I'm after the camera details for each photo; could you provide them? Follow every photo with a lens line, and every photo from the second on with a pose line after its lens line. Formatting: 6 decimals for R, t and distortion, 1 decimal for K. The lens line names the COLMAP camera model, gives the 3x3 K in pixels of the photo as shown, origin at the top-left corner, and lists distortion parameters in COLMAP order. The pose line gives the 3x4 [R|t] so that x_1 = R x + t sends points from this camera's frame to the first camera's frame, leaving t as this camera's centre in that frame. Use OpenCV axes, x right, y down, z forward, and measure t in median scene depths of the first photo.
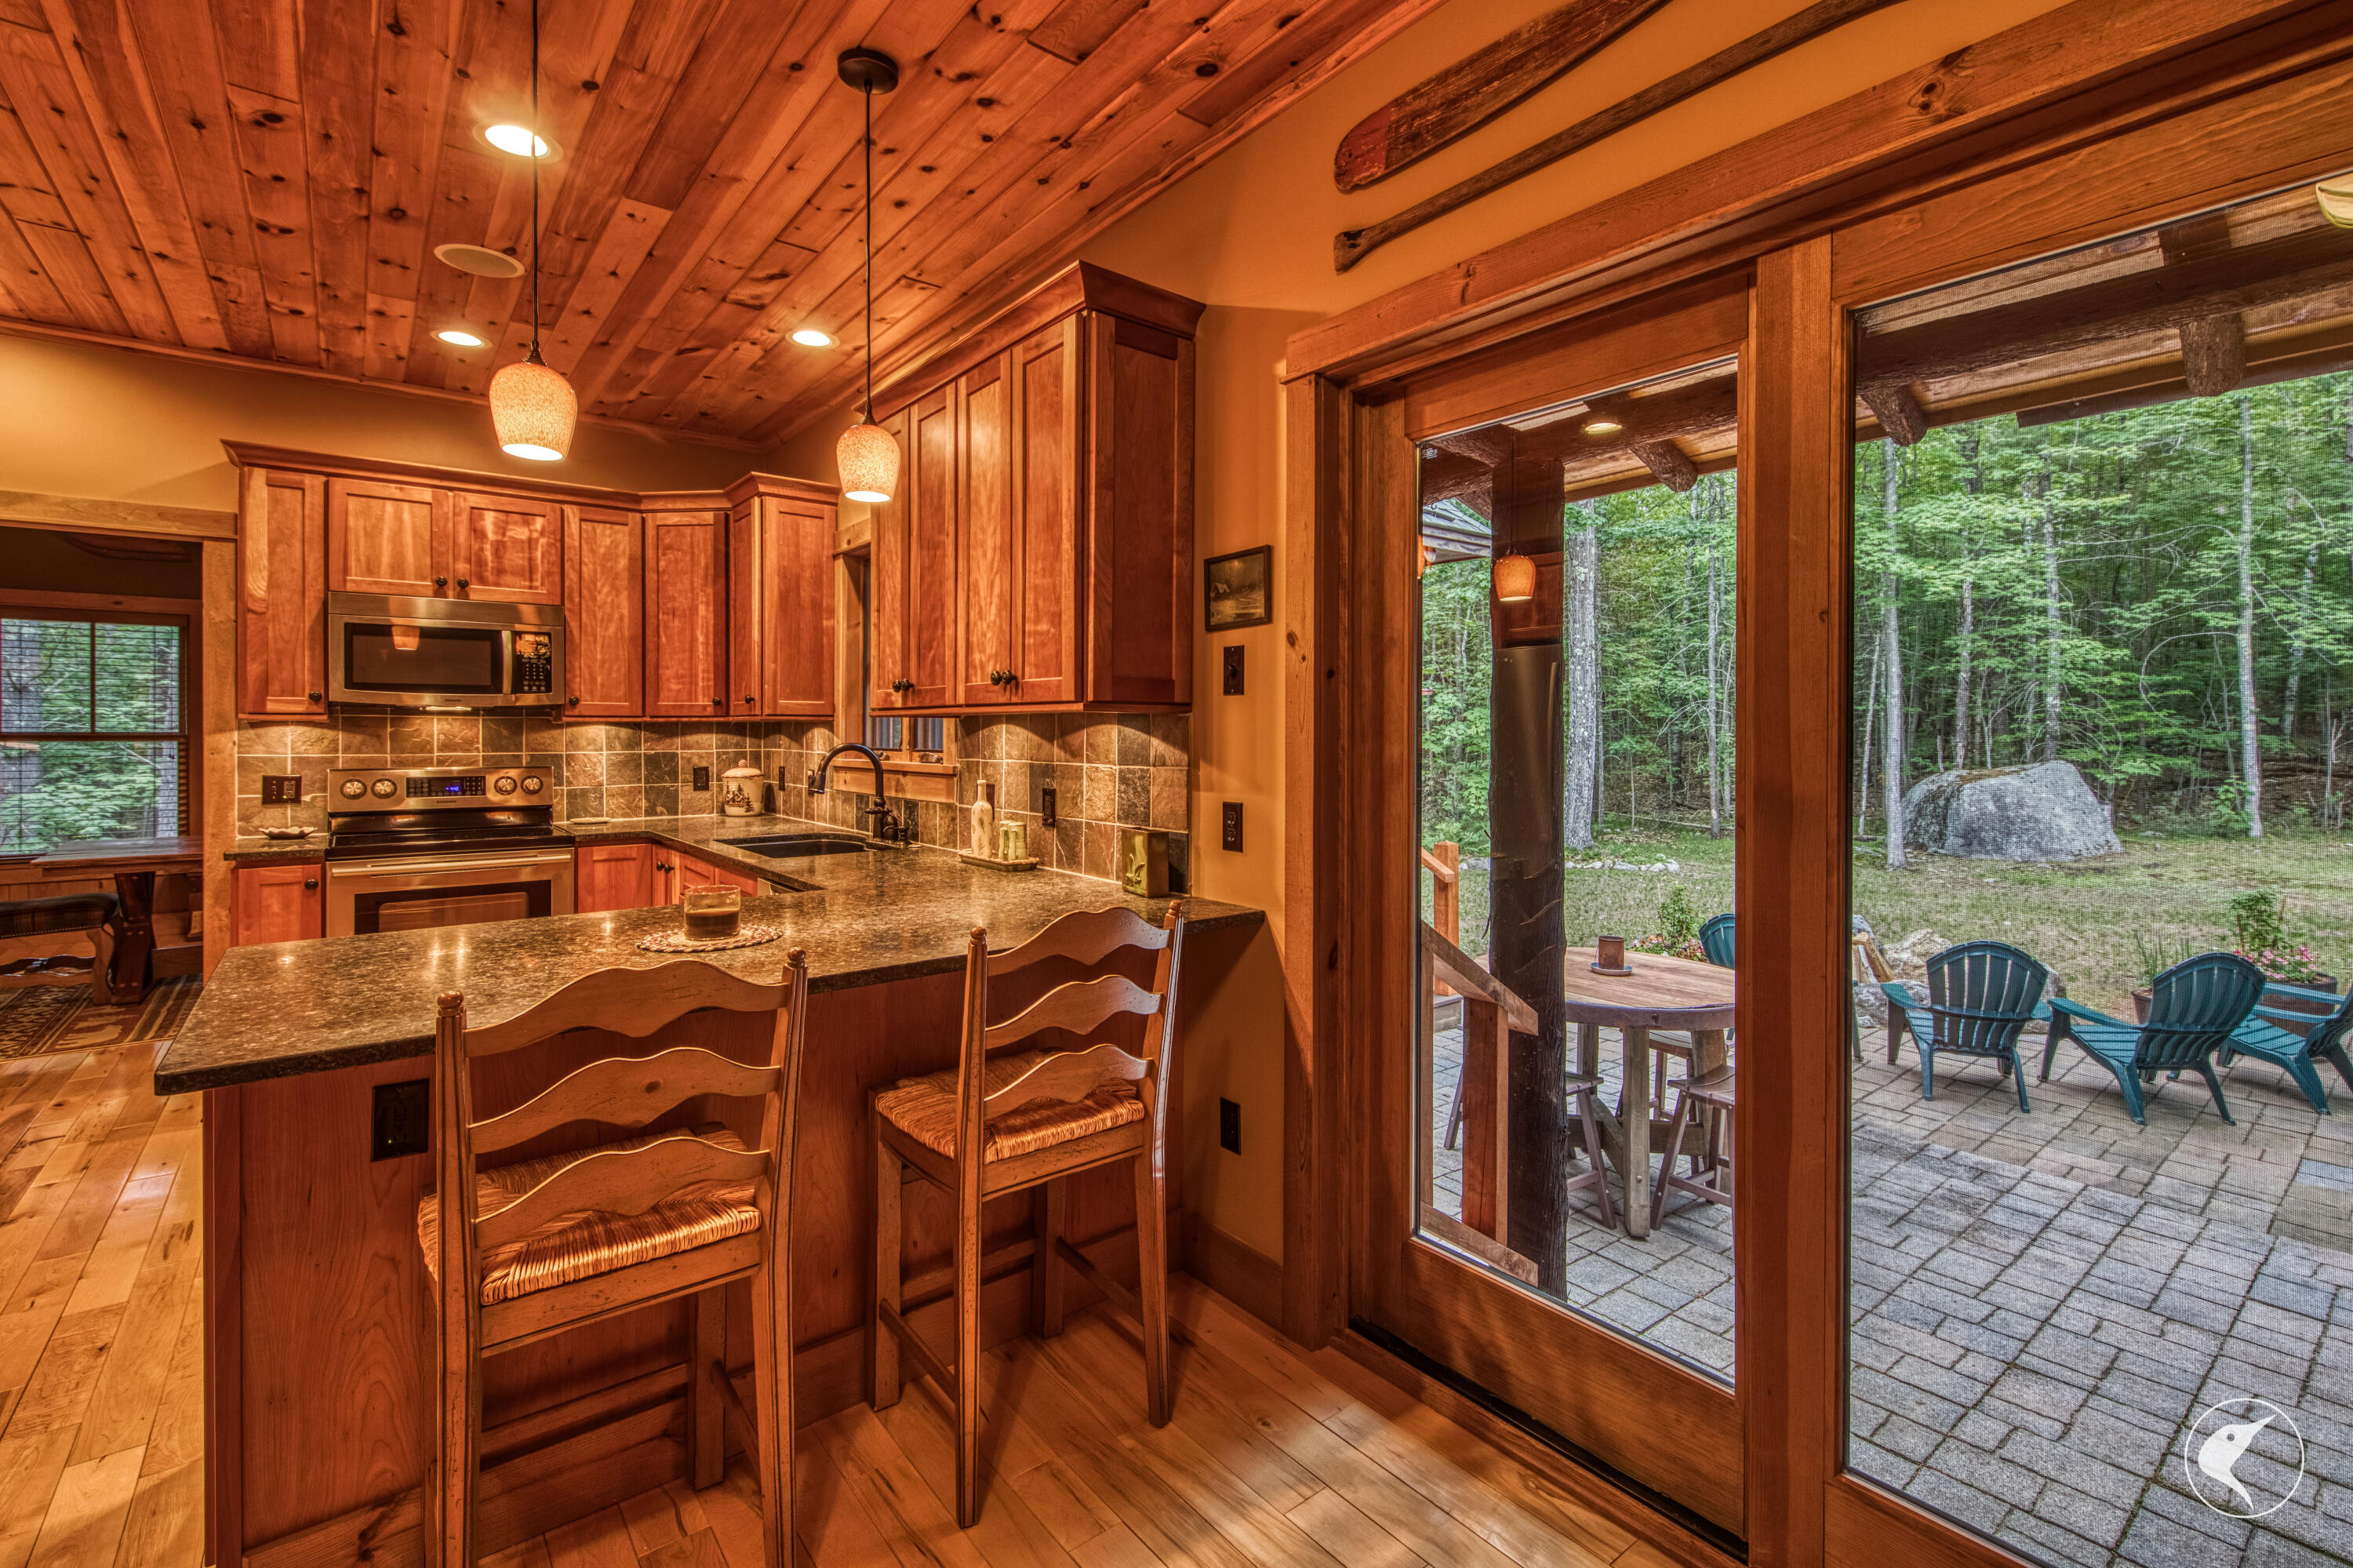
lens RADIAL K [[1059.9, 0, 1178.0], [0, 1059.9, 736.4], [0, 0, 1]] dist [0.001318, -0.000667]
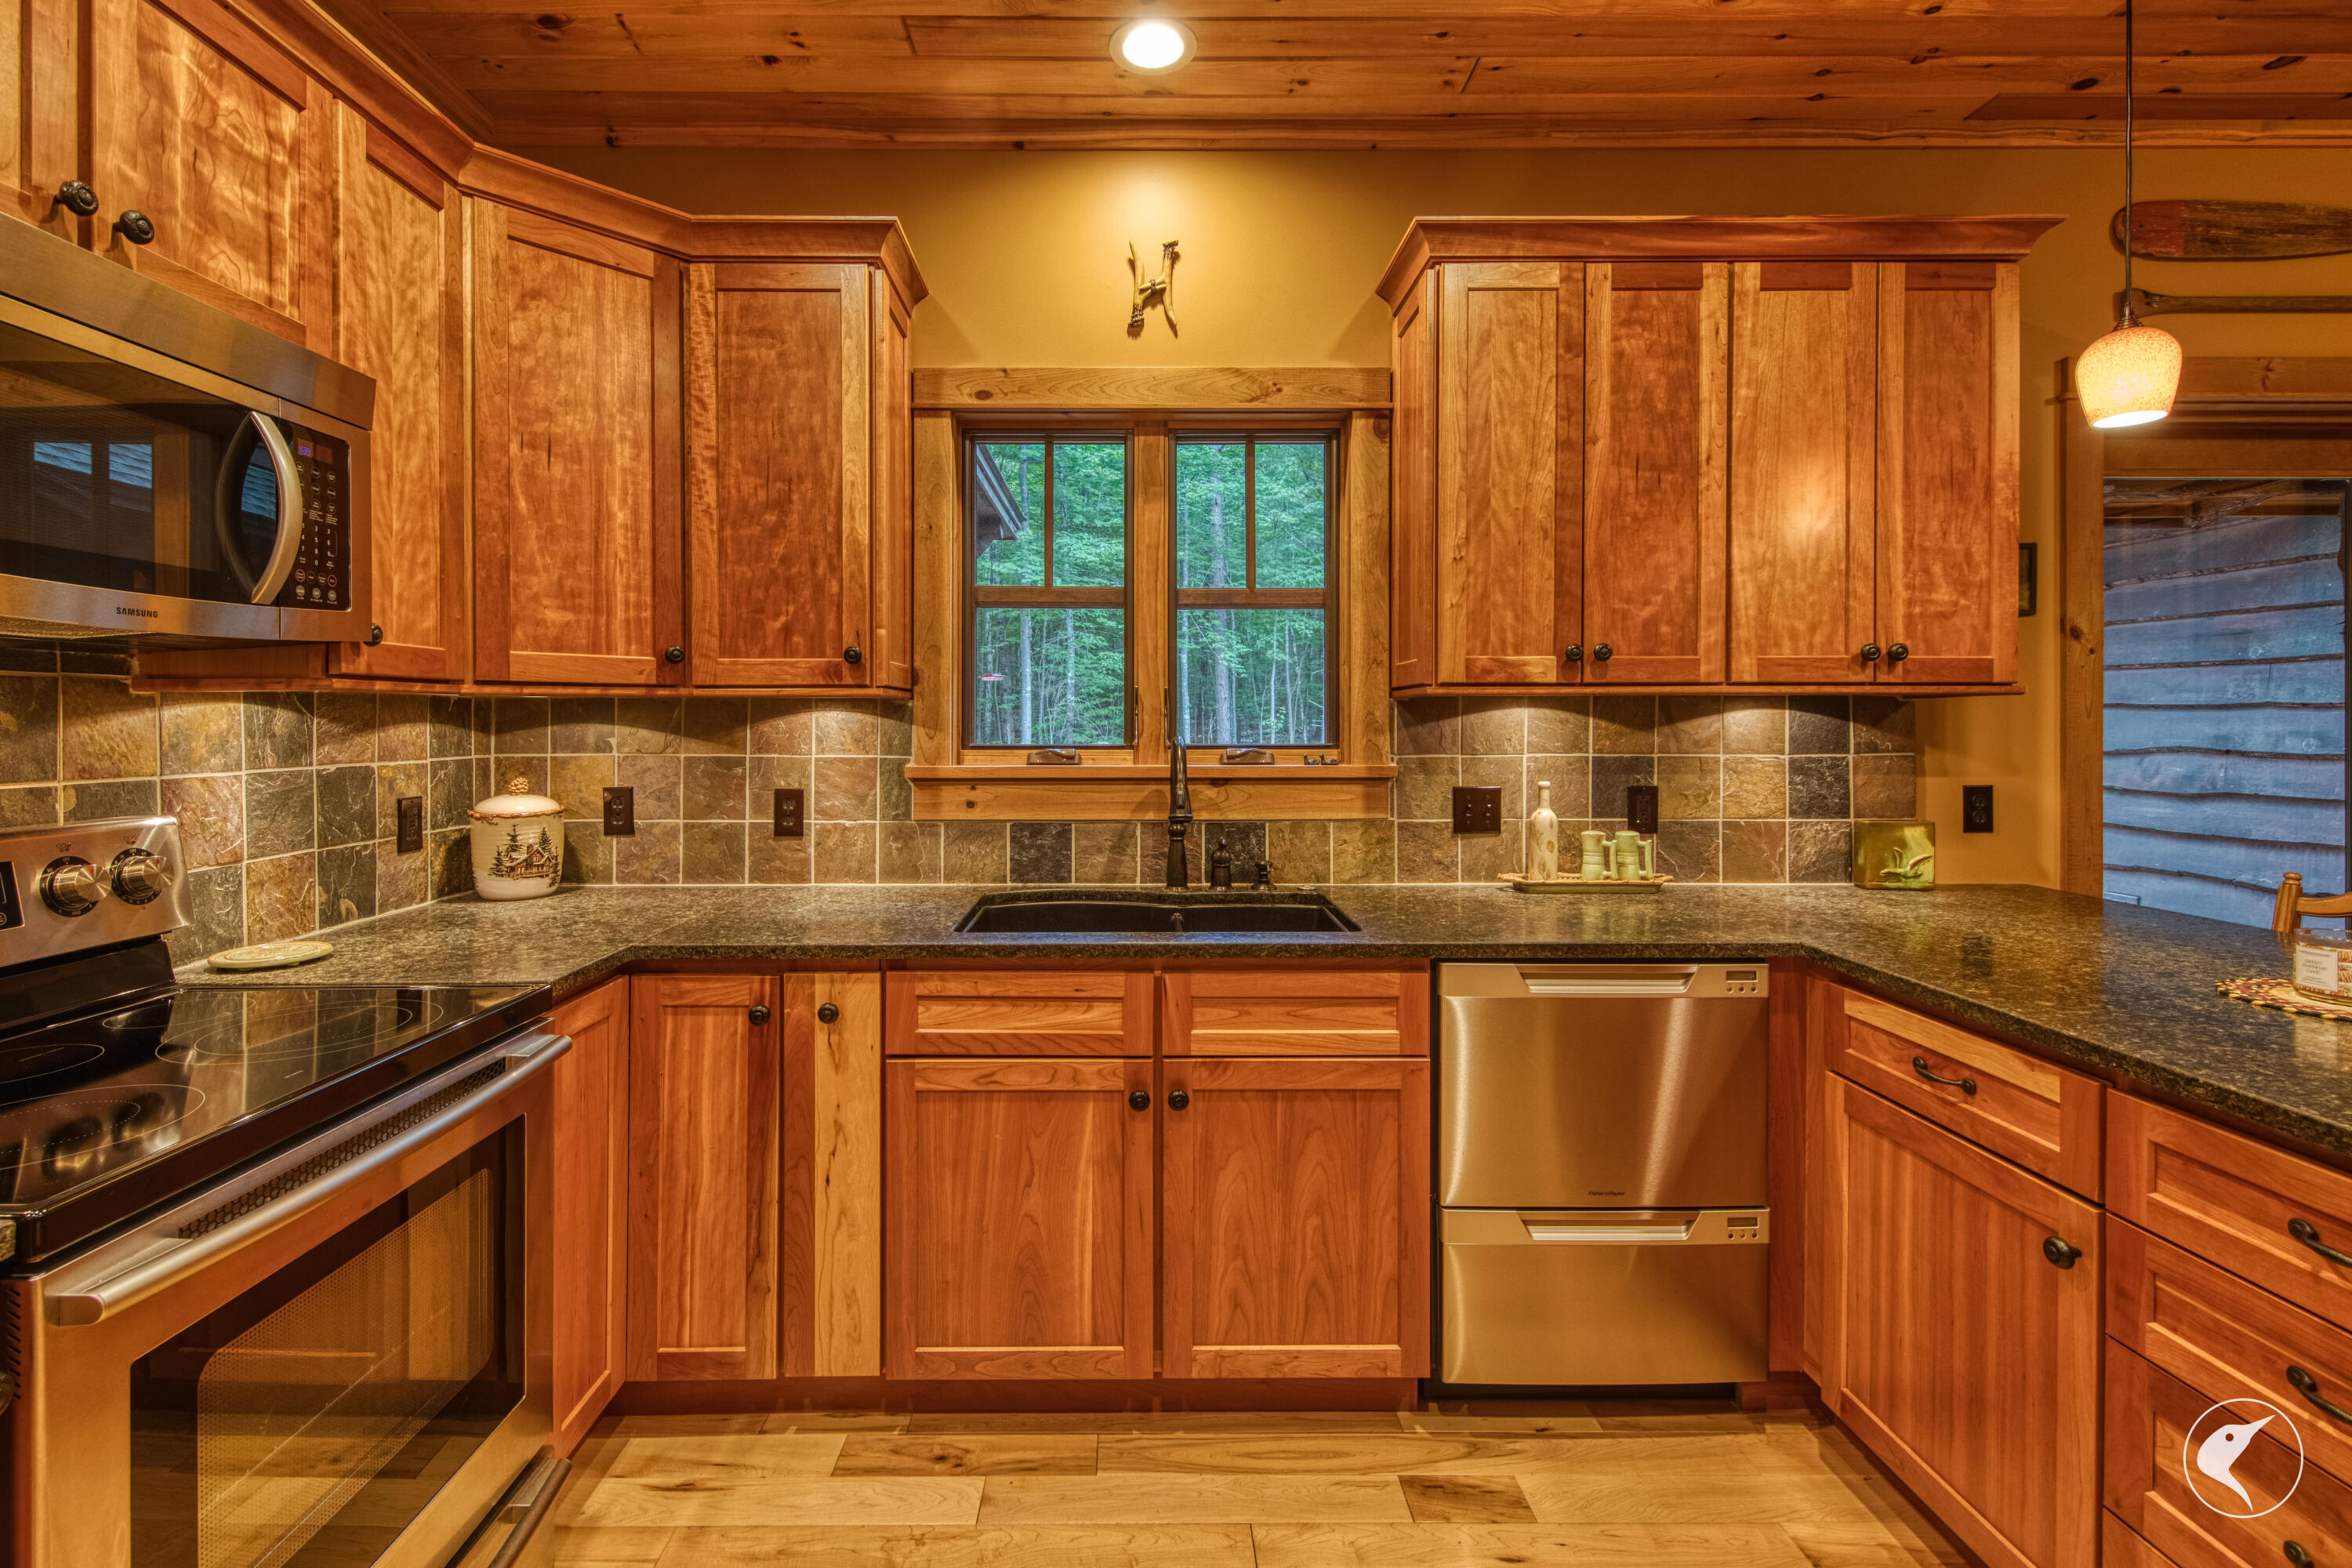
lens RADIAL K [[1059.4, 0, 1159.4], [0, 1059.4, 723.4], [0, 0, 1]] dist [0.001318, -0.000667]
pose [[0.613981, -0.002316, 0.789317, -0.669992], [0.004975, 0.999987, -0.000936, -0.000636], [-0.789305, 0.004502, 0.613985, 0.532572]]
